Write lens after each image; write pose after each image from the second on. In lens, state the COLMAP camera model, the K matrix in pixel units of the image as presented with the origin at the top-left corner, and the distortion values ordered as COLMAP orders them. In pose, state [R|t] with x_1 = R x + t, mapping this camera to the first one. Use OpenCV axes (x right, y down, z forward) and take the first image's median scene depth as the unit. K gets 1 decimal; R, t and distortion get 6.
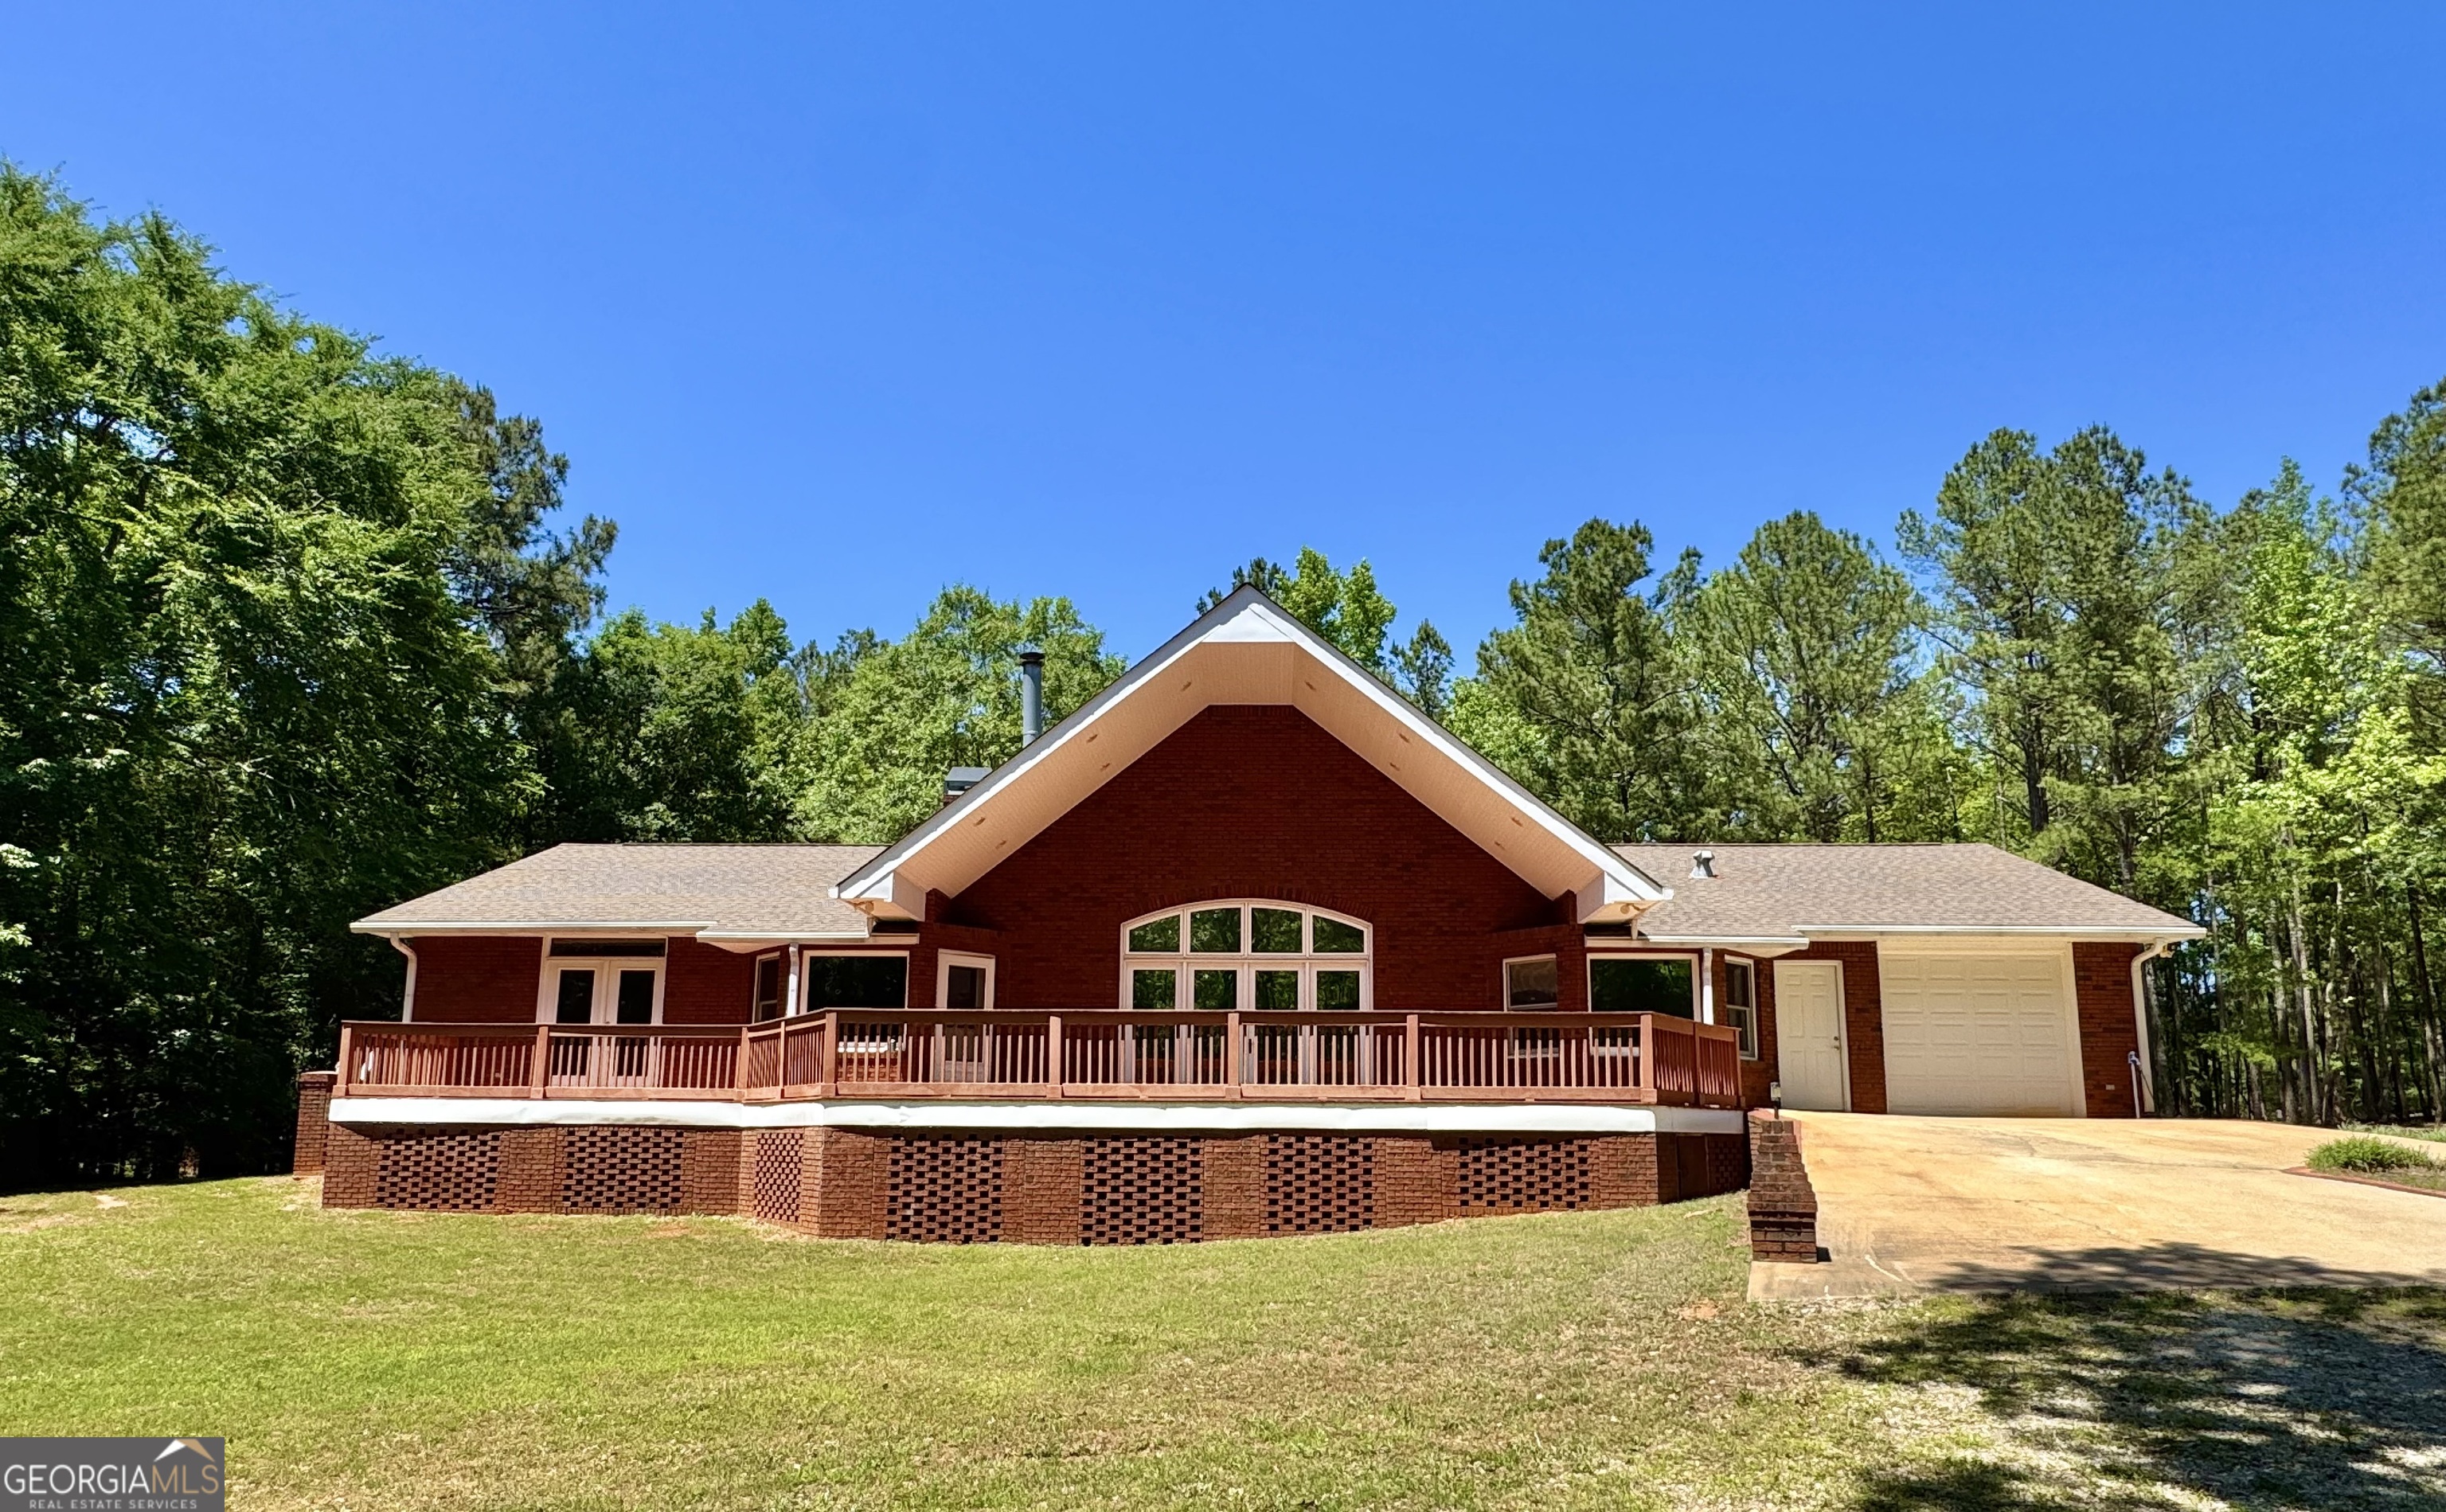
lens RADIAL K [[1661.6, 0, 1223.1], [0, 1661.6, 795.8], [0, 0, 1]] dist [-0.001334, 0.001536]
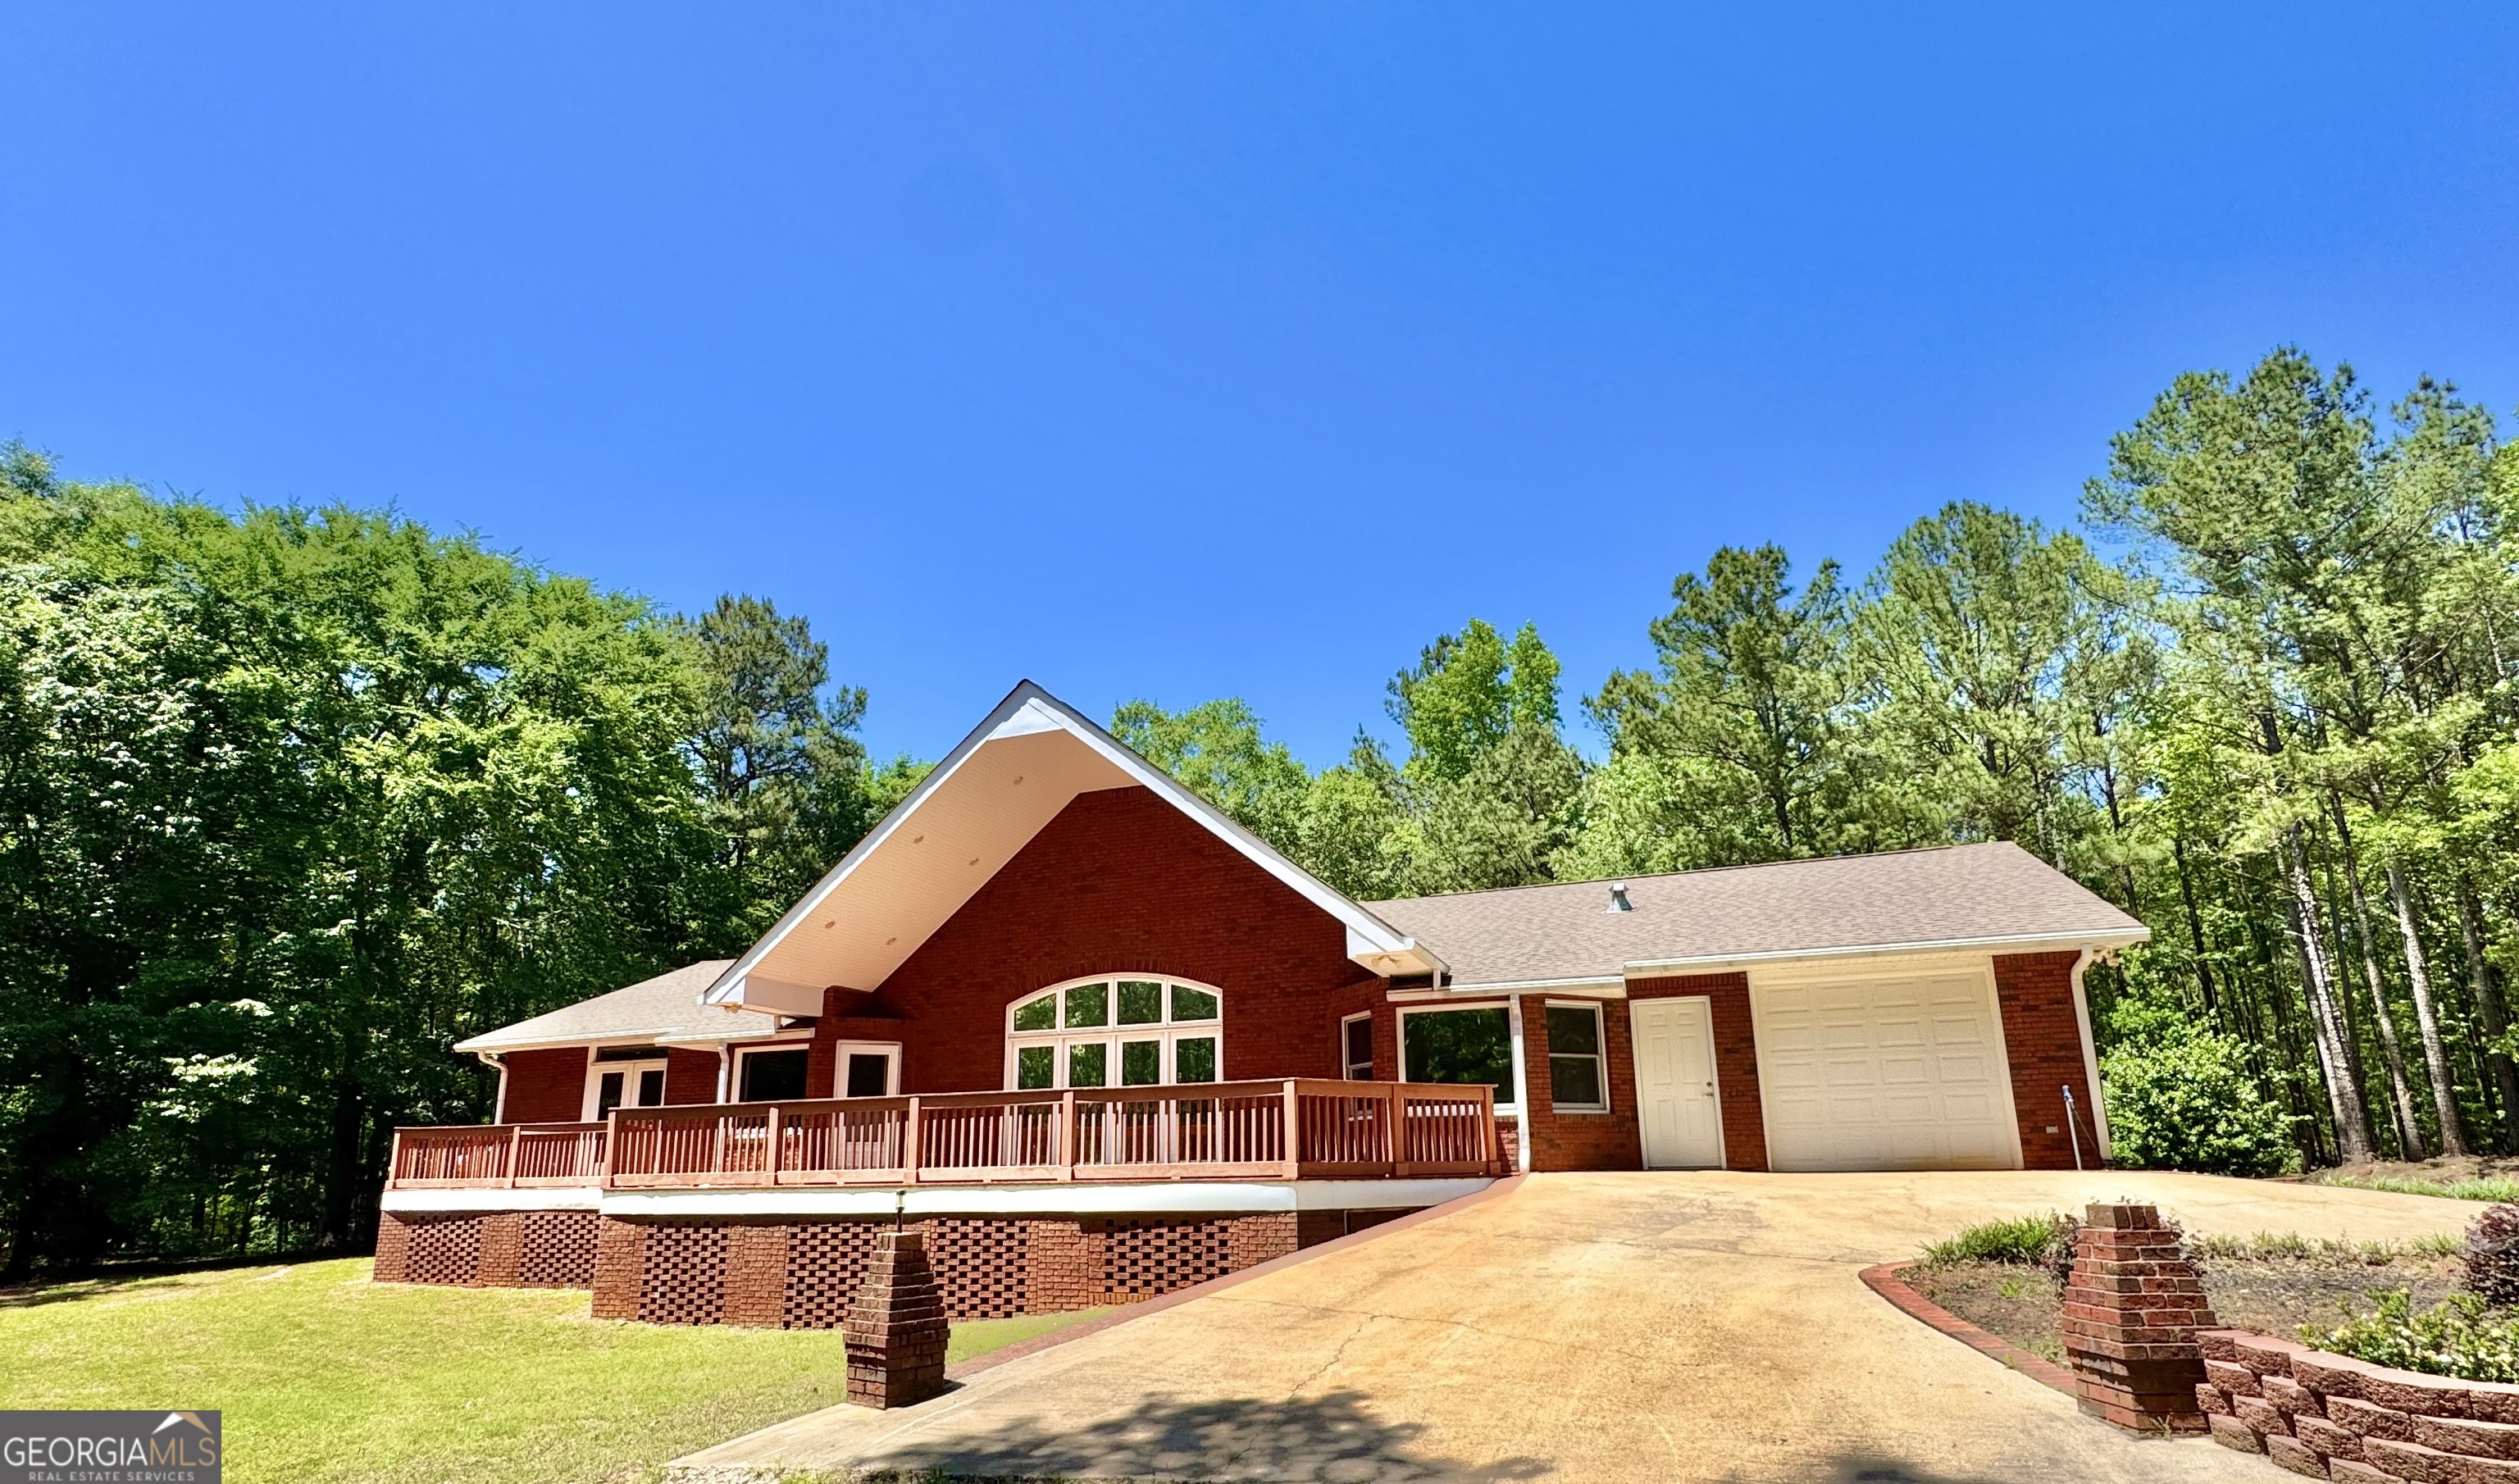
lens RADIAL K [[1419.5, 0, 1259.5], [0, 1419.5, 742.0], [0, 0, 1]] dist [-0.002328, -0.000946]
pose [[0.930437, -0.127075, -0.343713, 0.459938], [0.097586, 0.990002, -0.101851, 0.018921], [0.353219, 0.061224, 0.933535, 0.201465]]
